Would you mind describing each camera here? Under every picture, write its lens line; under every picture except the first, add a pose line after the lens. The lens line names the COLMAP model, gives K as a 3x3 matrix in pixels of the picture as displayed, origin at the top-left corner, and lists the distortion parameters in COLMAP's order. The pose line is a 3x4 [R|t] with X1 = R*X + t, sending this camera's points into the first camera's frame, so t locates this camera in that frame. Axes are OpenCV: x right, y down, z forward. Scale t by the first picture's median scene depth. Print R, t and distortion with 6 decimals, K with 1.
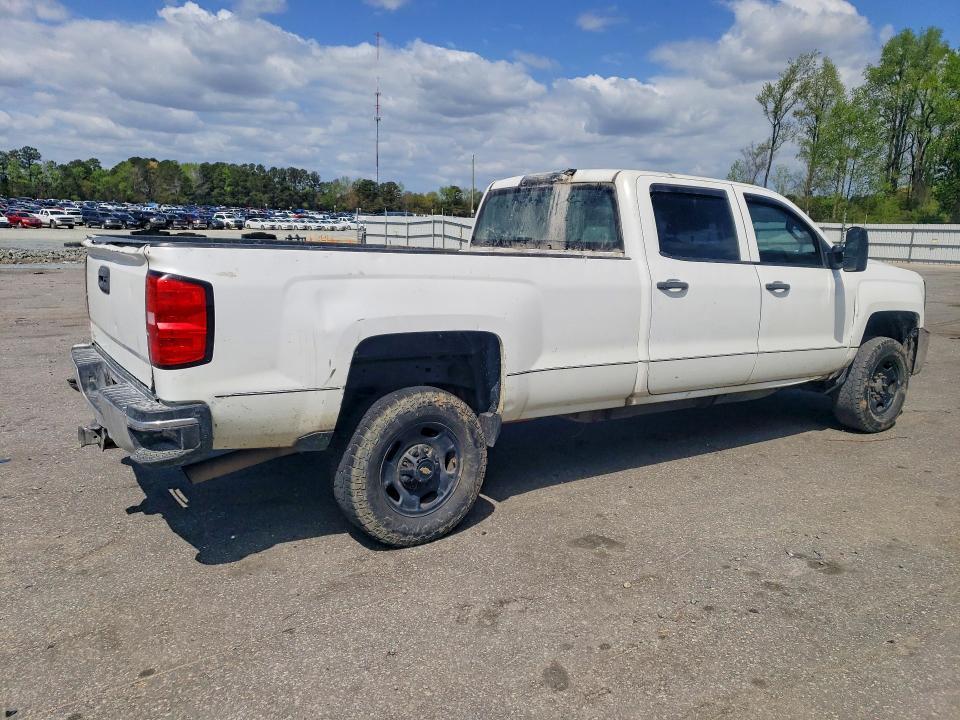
lens RADIAL K [[772.9, 0, 477.6], [0, 772.9, 361.1], [0, 0, 1]] dist [-0.013301, 0.034998]
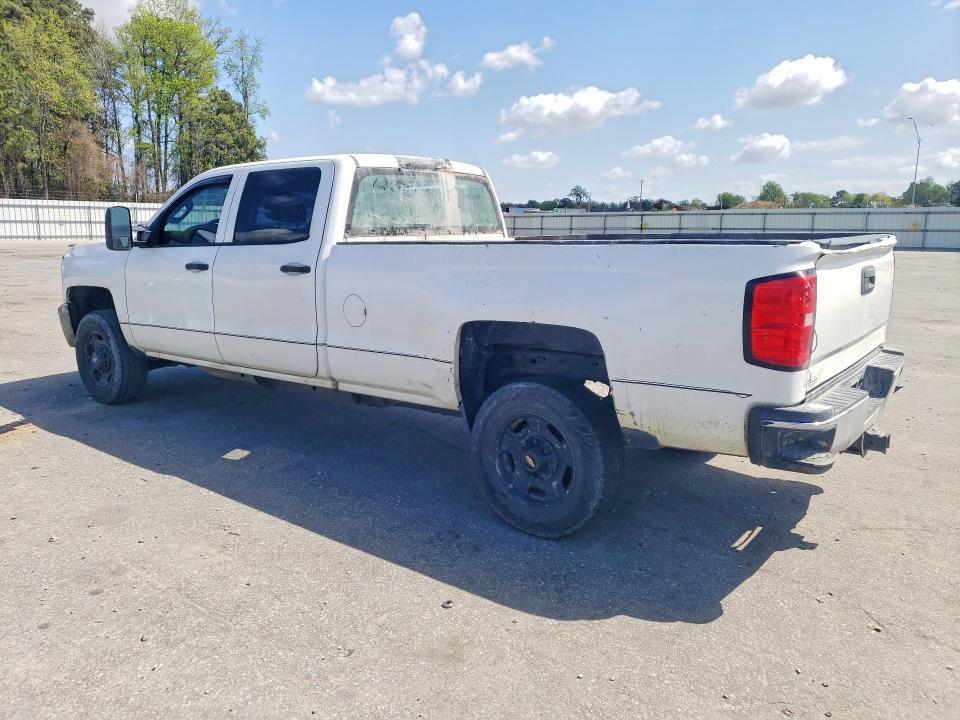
lens RADIAL K [[772.9, 0, 476.5], [0, 772.9, 359.6], [0, 0, 1]] dist [-0.013301, 0.034998]
pose [[-0.326977, -0.189443, 0.925850, -0.893585], [0.143329, 0.958427, 0.246728, -0.229799], [-0.934100, 0.213376, -0.286231, 1.269899]]
